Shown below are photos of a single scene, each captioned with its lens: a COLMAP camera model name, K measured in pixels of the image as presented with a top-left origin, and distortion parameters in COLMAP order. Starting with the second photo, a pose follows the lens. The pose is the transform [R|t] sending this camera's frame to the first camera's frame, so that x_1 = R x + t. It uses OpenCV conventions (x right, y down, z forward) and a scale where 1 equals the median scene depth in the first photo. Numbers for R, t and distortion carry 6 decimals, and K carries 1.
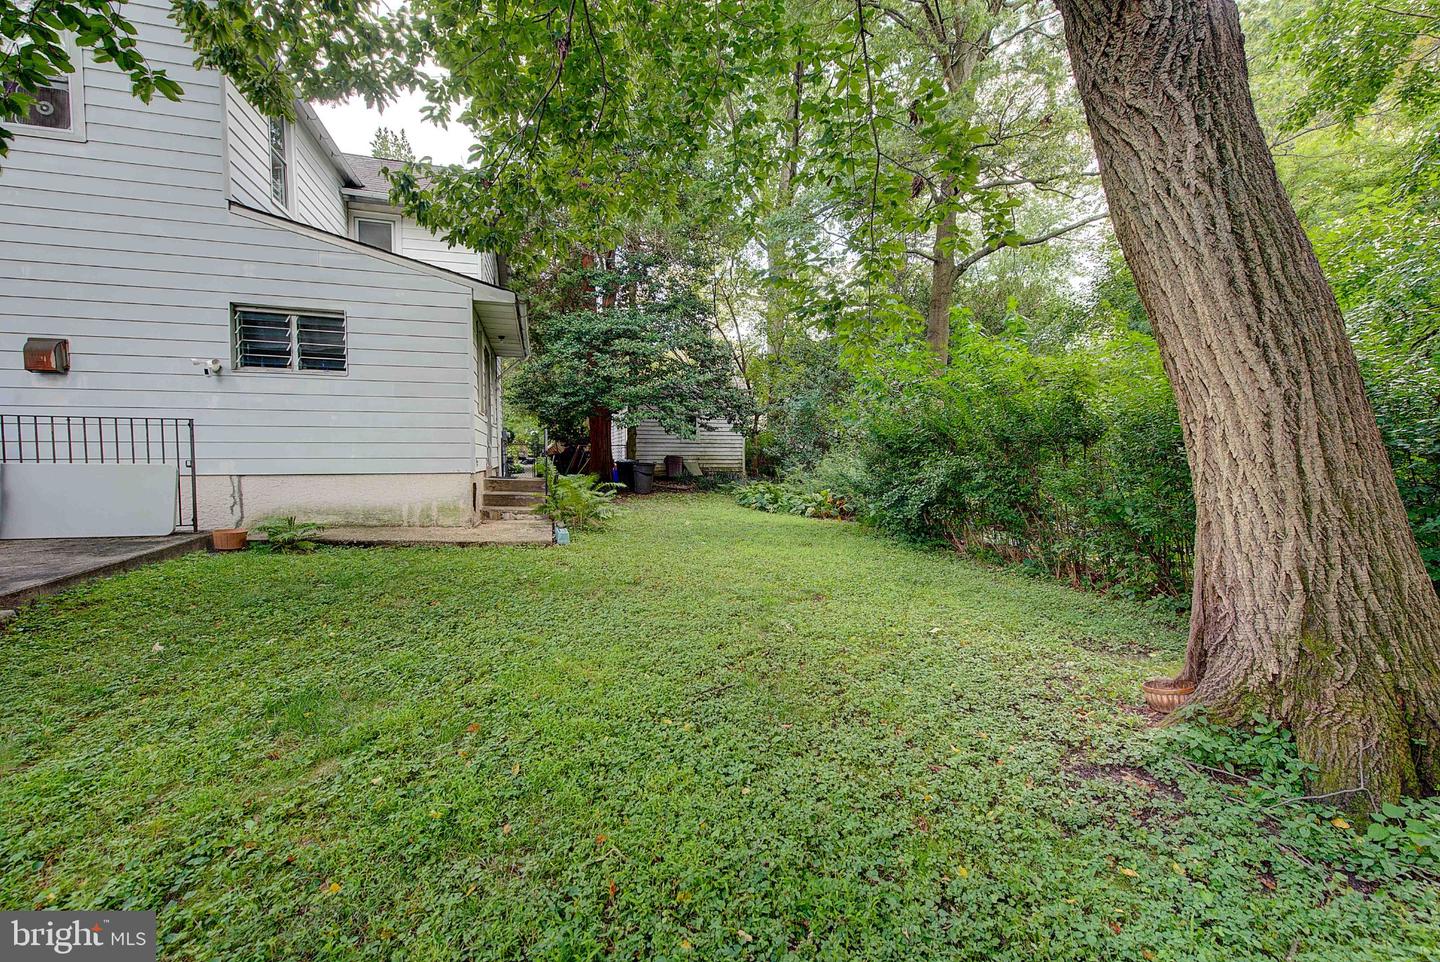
lens RADIAL K [[570.6, 0, 720.0], [0, 570.6, 481.0], [0, 0, 1]] dist [-0.000254, -0.000712]
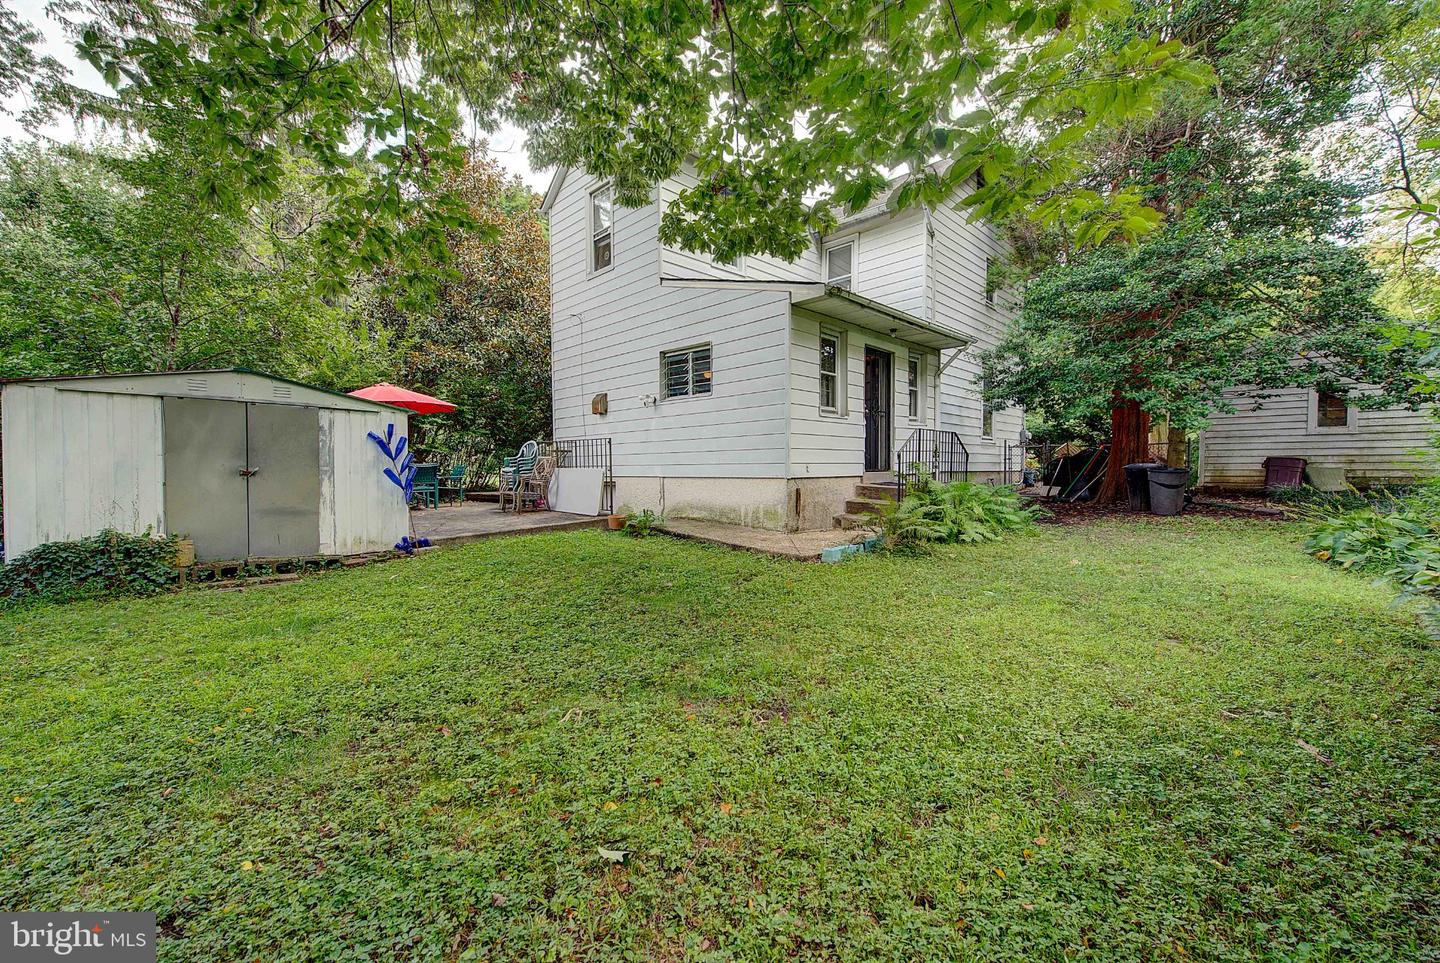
lens RADIAL K [[570.6, 0, 720.0], [0, 570.6, 481.5], [0, 0, 1]] dist [-0.000254, -0.000712]
pose [[0.485234, 0.019449, -0.874168, 0.421906], [-0.029427, 0.999549, 0.005904, -0.012102], [0.873889, 0.022859, 0.485588, 0.460261]]
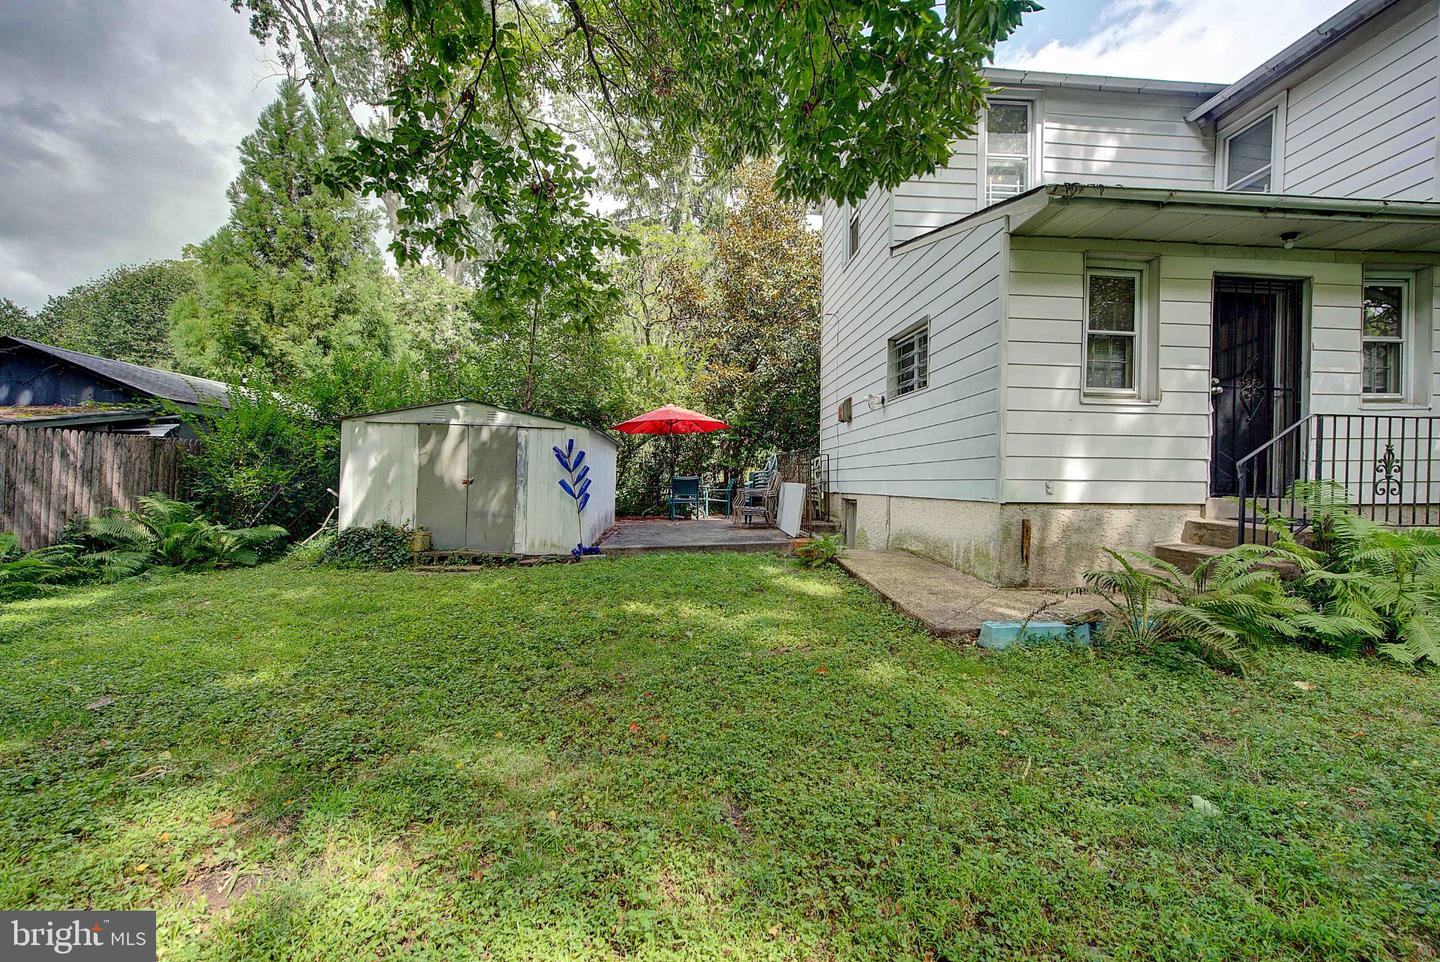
lens RADIAL K [[570.6, 0, 720.0], [0, 570.6, 481.0], [0, 0, 1]] dist [-0.000254, -0.000712]
pose [[-0.204569, -0.001932, -0.978850, 0.291099], [-0.049529, 0.998738, 0.008380, -0.031907], [0.977598, 0.050196, -0.204406, 0.914567]]
